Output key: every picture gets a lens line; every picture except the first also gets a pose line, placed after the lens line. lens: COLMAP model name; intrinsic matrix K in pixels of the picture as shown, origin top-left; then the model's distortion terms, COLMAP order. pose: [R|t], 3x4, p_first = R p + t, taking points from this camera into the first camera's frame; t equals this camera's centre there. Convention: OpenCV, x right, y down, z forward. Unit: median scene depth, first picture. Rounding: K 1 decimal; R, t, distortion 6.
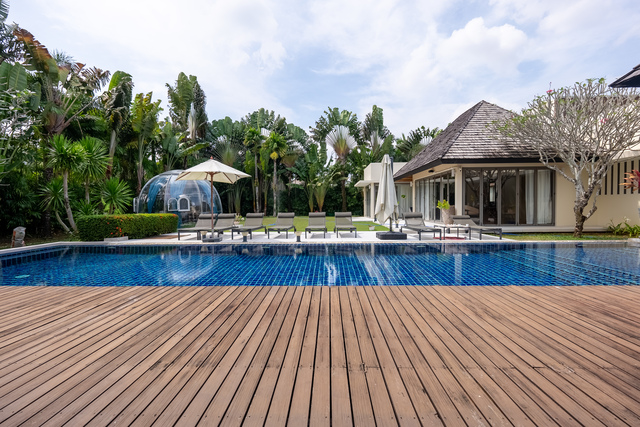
lens RADIAL K [[285.7, 0, 318.9], [0, 285.7, 217.3], [0, 0, 1]] dist [-0.002965, -0.000207]
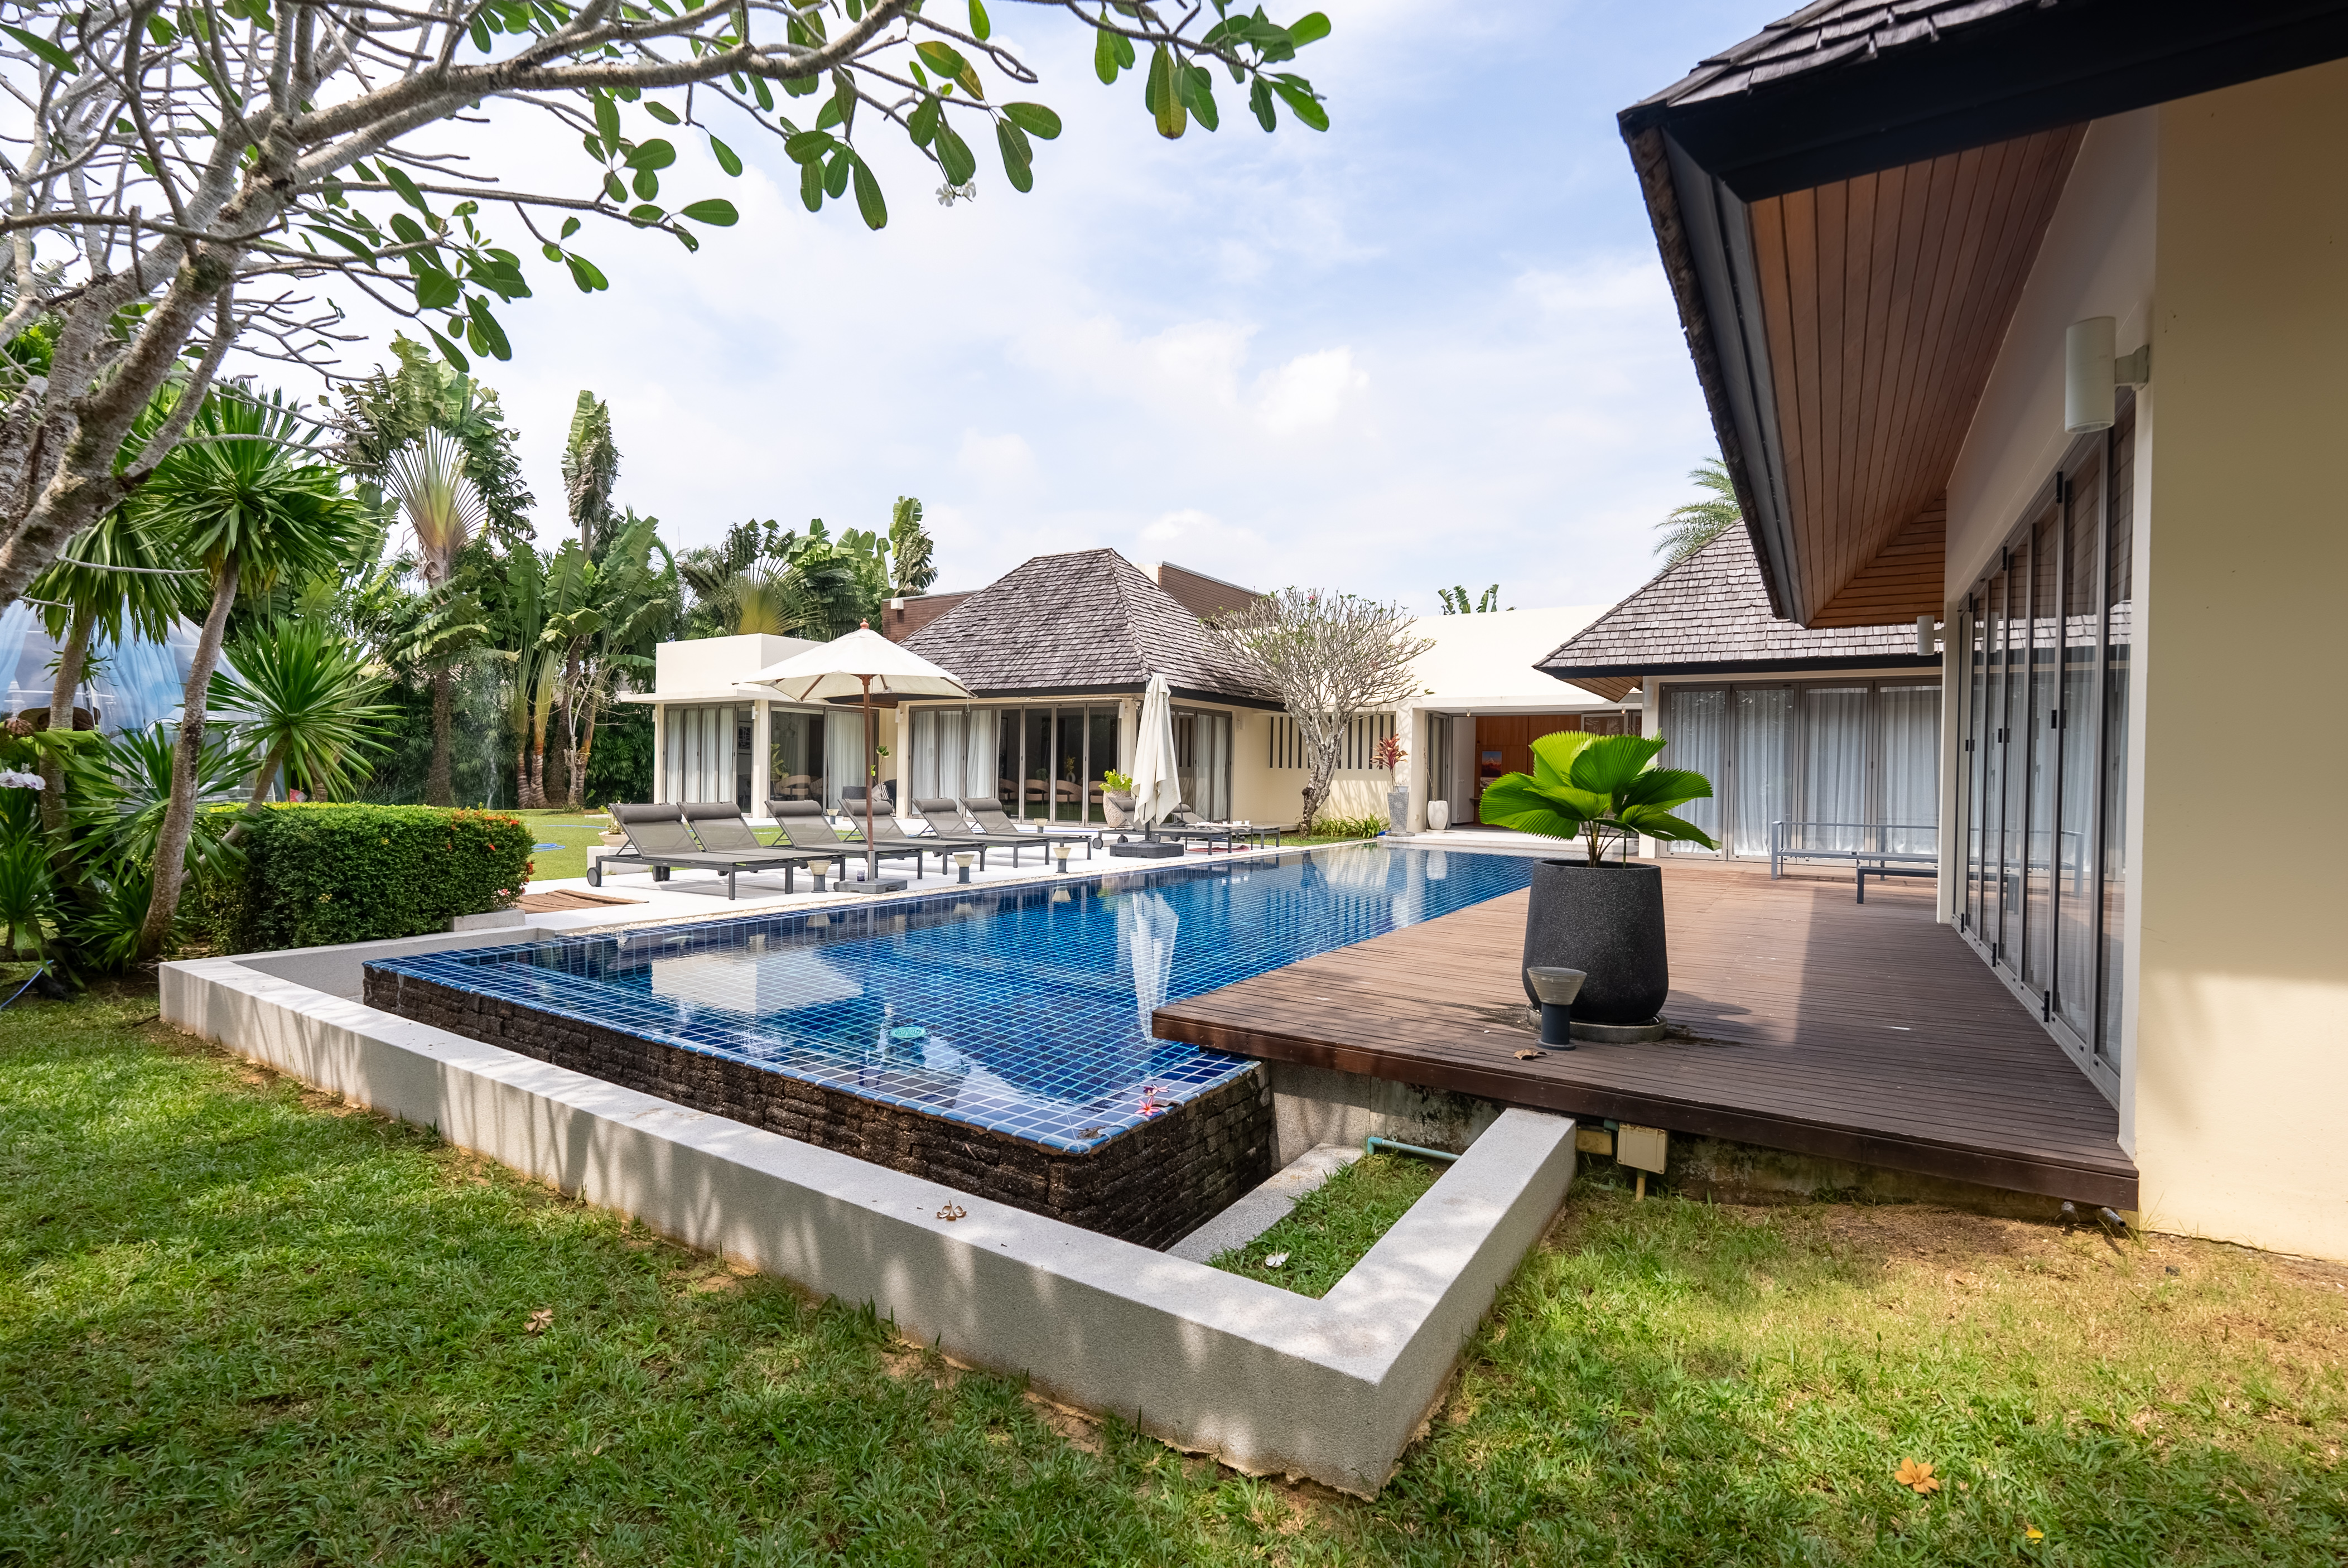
lens RADIAL K [[1048.3, 0, 1182.9], [0, 1048.3, 782.7], [0, 0, 1]] dist [-0.002965, -0.000207]
pose [[0.493050, 0.011482, 0.869925, -1.223328], [0.002529, 0.999890, -0.014631, -0.015686], [-0.869997, 0.009414, 0.492967, 0.155173]]
